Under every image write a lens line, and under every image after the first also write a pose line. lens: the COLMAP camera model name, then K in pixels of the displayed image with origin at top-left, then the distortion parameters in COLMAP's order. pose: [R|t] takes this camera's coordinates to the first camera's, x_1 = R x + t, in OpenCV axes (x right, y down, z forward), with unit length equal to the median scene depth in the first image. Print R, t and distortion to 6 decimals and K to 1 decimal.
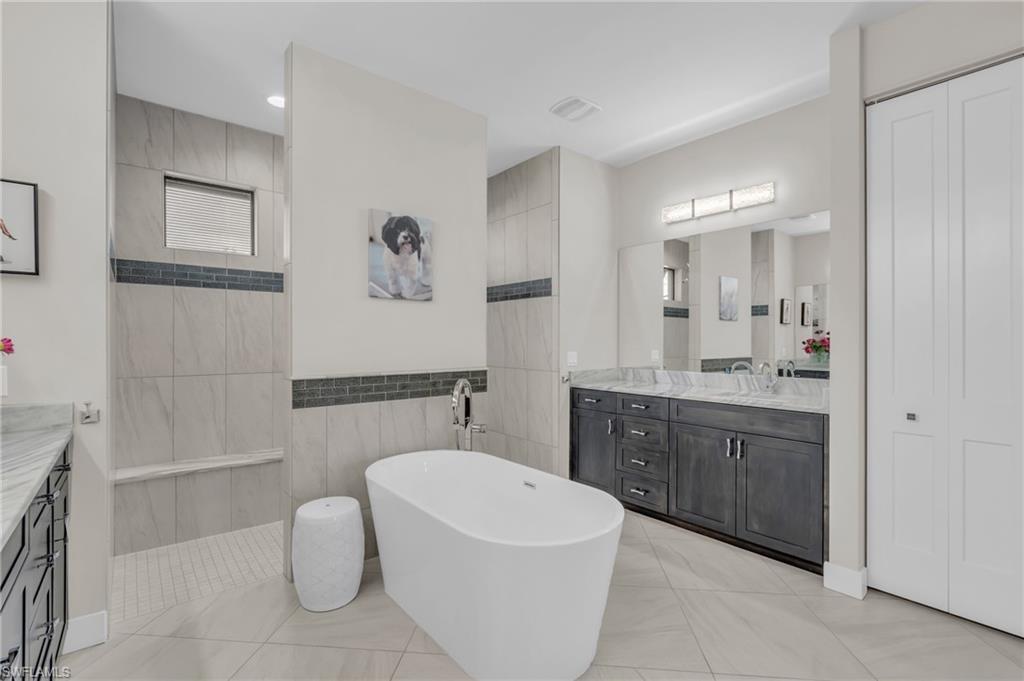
lens RADIAL K [[459.9, 0, 519.5], [0, 459.9, 341.9], [0, 0, 1]] dist [-0.013383, 0.004691]
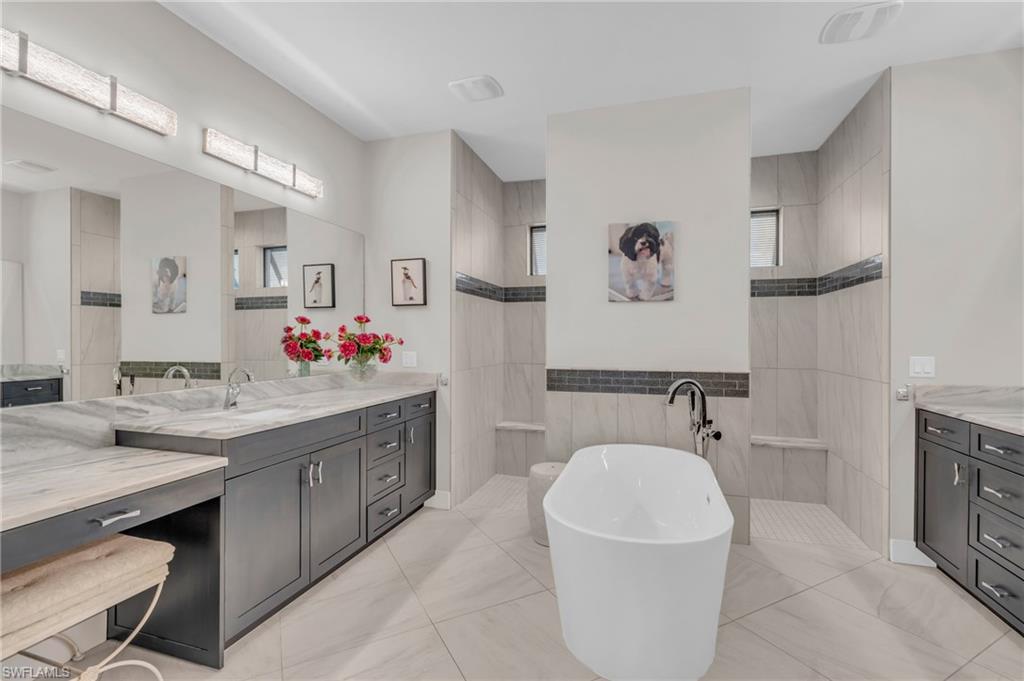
lens RADIAL K [[459.9, 0, 507.7], [0, 459.9, 340.6], [0, 0, 1]] dist [-0.013383, 0.004691]
pose [[0.538686, 0.003940, -0.842498, 0.478474], [-0.004035, 0.999990, 0.002097, -0.001688], [0.842497, 0.002270, 0.538696, 0.154458]]
